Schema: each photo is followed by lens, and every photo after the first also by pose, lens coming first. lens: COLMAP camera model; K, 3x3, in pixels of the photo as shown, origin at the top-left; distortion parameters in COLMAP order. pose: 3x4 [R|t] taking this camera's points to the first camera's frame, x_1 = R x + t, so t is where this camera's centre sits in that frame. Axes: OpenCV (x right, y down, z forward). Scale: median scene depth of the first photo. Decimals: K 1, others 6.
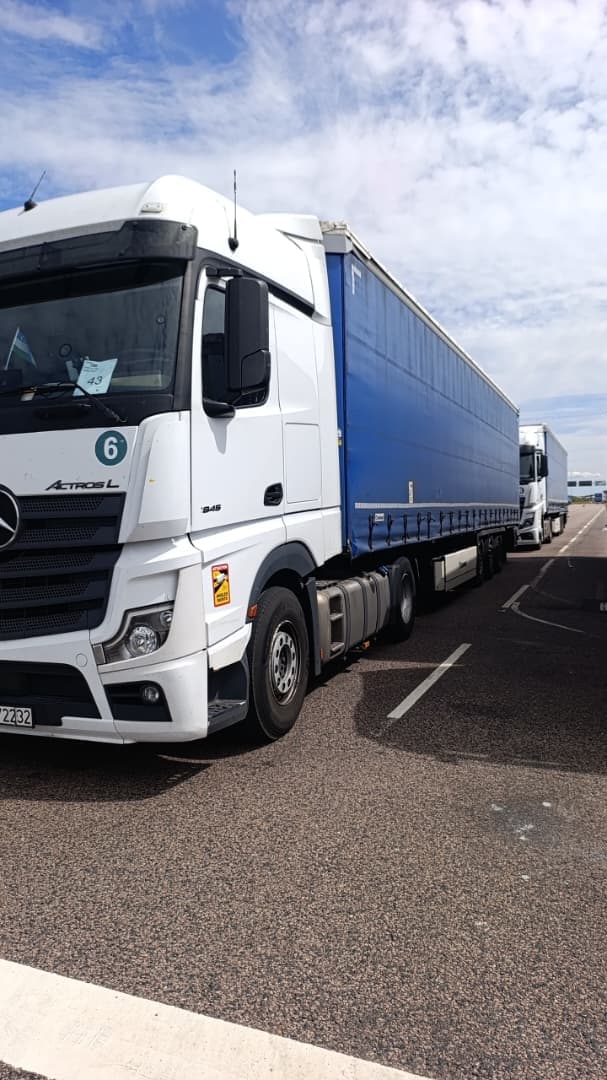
lens RADIAL K [[749.5, 0, 284.6], [0, 749.5, 526.6], [0, 0, 1]] dist [0.049139, 0.010888]
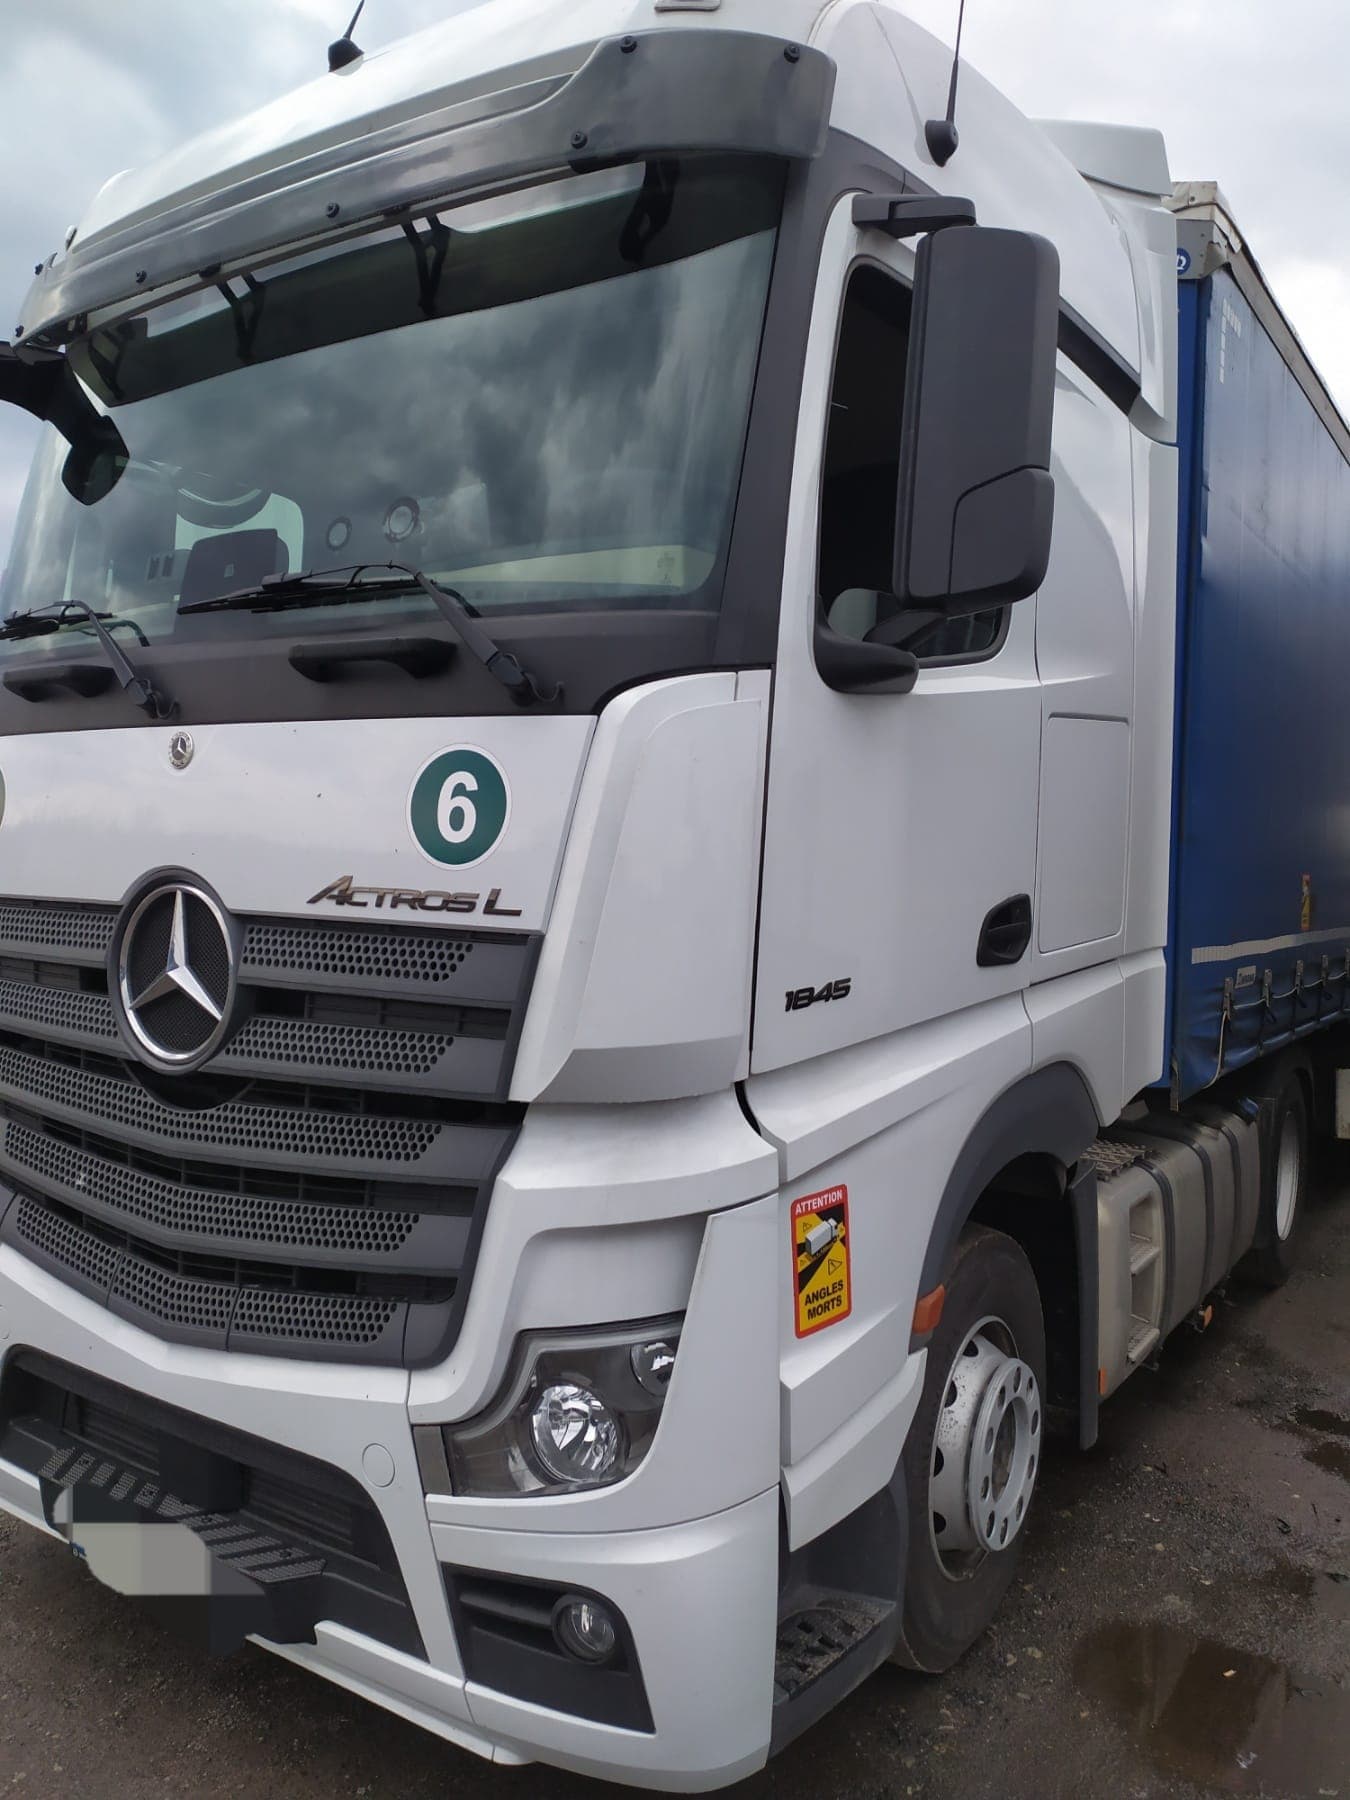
lens RADIAL K [[1348.5, 0, 687.6], [0, 1348.5, 887.2], [0, 0, 1]] dist [0.069334, -0.045463]
pose [[0.983671, 0.059818, -0.169742, -0.062167], [-0.058932, 0.998209, 0.010257, -0.070629], [0.170052, -0.000086, 0.985435, 0.461642]]
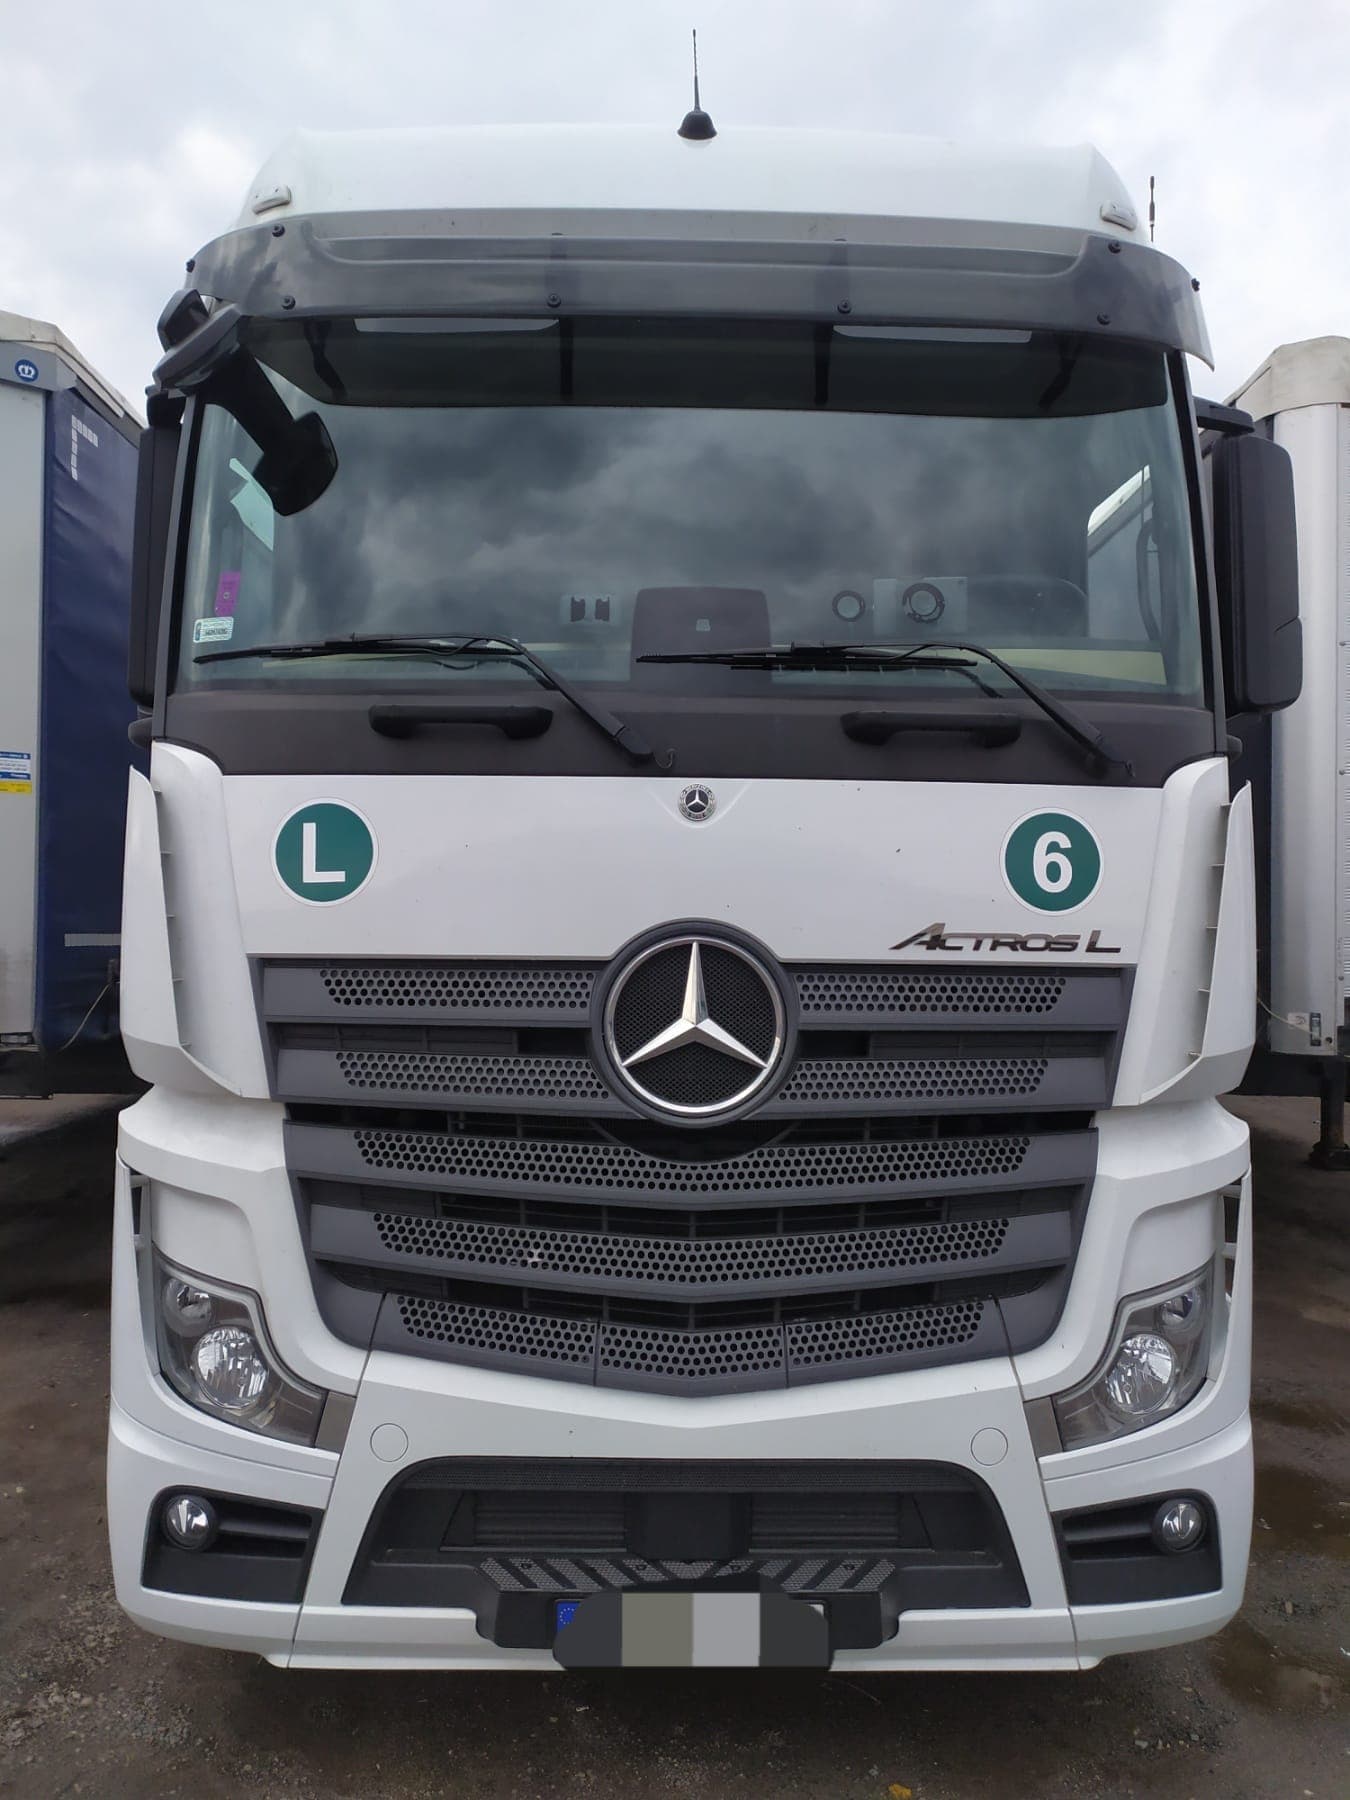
lens RADIAL K [[1372.7, 0, 661.2], [0, 1372.7, 913.3], [0, 0, 1]] dist [0.067149, -0.043083]
pose [[0.903835, 0.039920, 0.426014, -0.679153], [-0.030391, 0.999113, -0.029145, -0.043568], [-0.426800, 0.013395, 0.904247, 0.474336]]
